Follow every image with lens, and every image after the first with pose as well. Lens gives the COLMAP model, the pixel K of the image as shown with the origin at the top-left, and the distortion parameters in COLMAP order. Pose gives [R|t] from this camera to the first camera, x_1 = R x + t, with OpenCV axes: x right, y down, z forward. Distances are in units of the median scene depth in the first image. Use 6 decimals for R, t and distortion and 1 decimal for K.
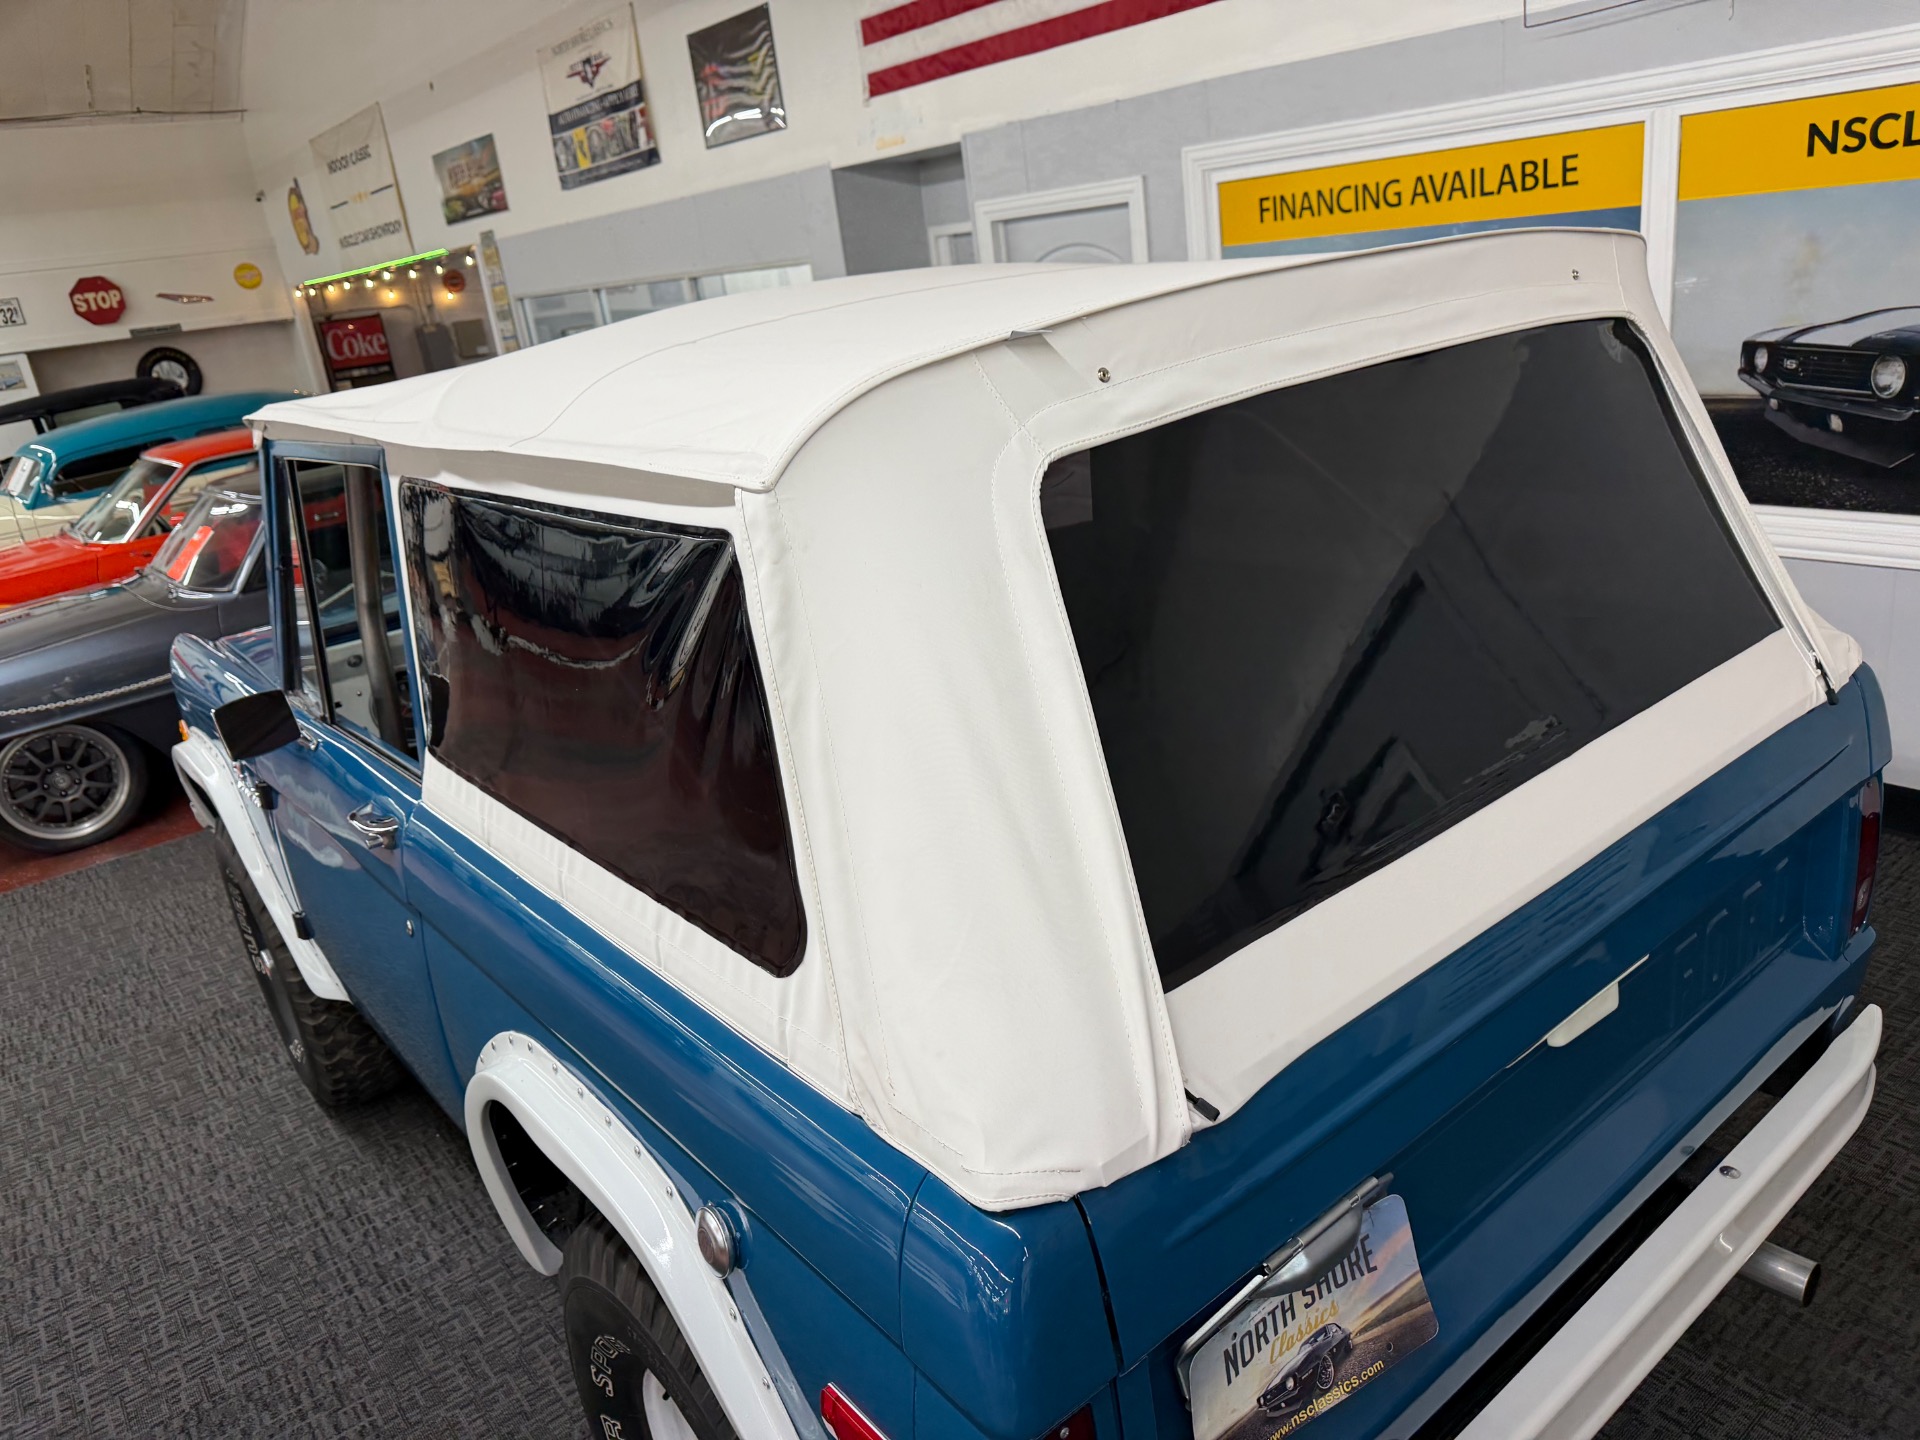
lens RADIAL K [[1369.2, 0, 967.7], [0, 1369.2, 722.4], [0, 0, 1]] dist [0.006833, -0.008227]
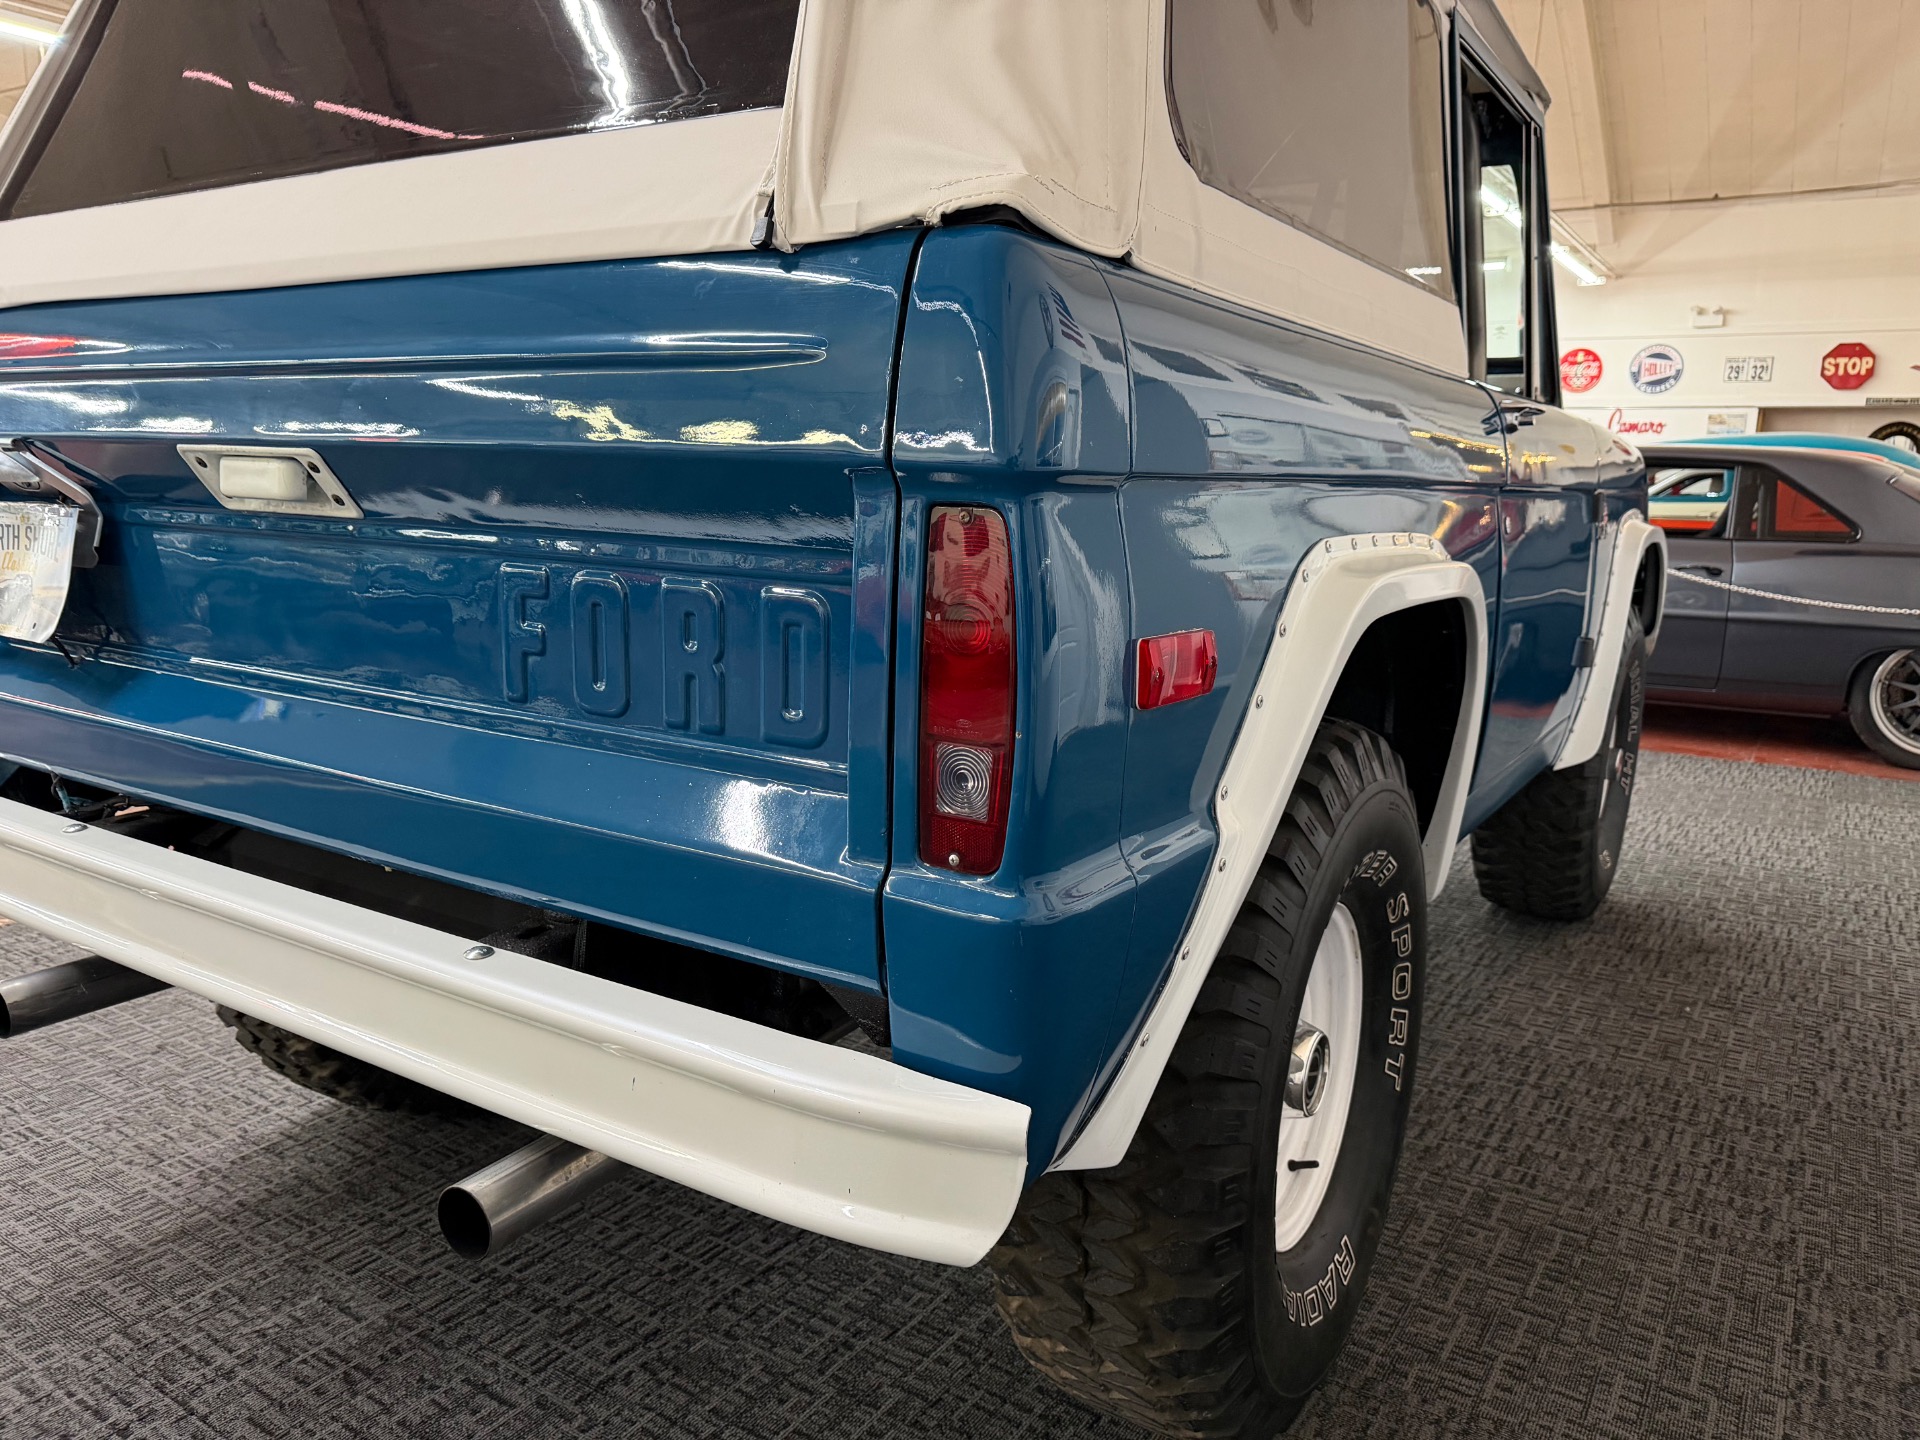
lens RADIAL K [[1385.0, 0, 973.5], [0, 1385.0, 710.2], [0, 0, 1]] dist [0.007528, -0.007856]
pose [[0.325693, 0.285582, -0.901314, 0.539861], [-0.374330, 0.914343, 0.154445, 0.017227], [0.868217, 0.287087, 0.404697, 0.410393]]
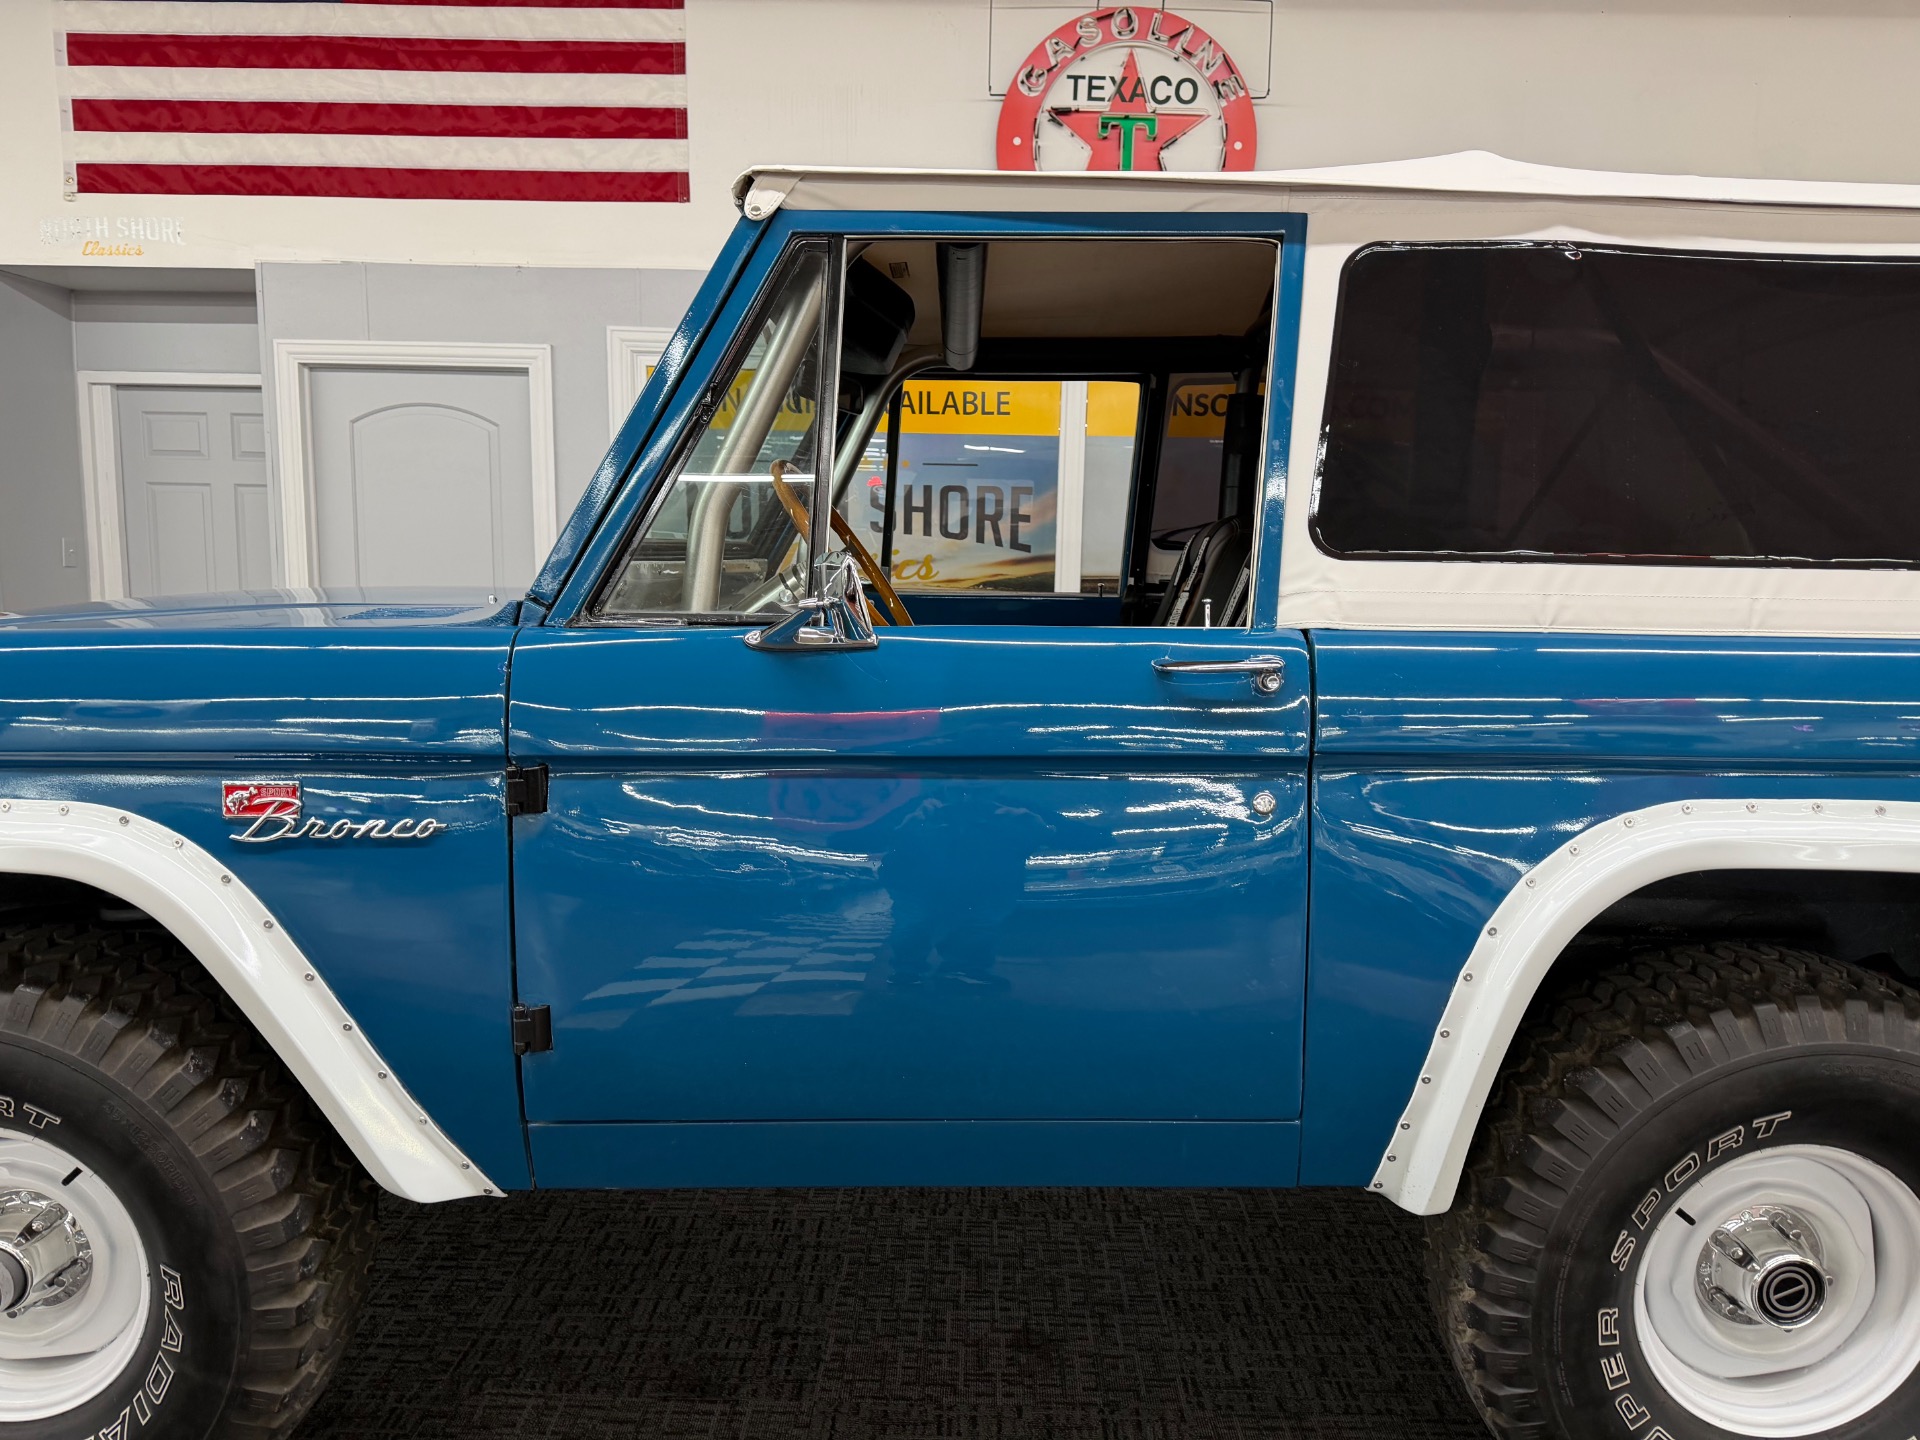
lens RADIAL K [[1371.6, 0, 970.3], [0, 1371.6, 721.8], [0, 0, 1]] dist [0.029571, -0.041137]
pose [[0.631897, 0.034186, 0.774298, -0.596953], [0.165711, 0.969966, -0.178061, 0.115108], [-0.757130, 0.240826, 0.607254, 0.340357]]
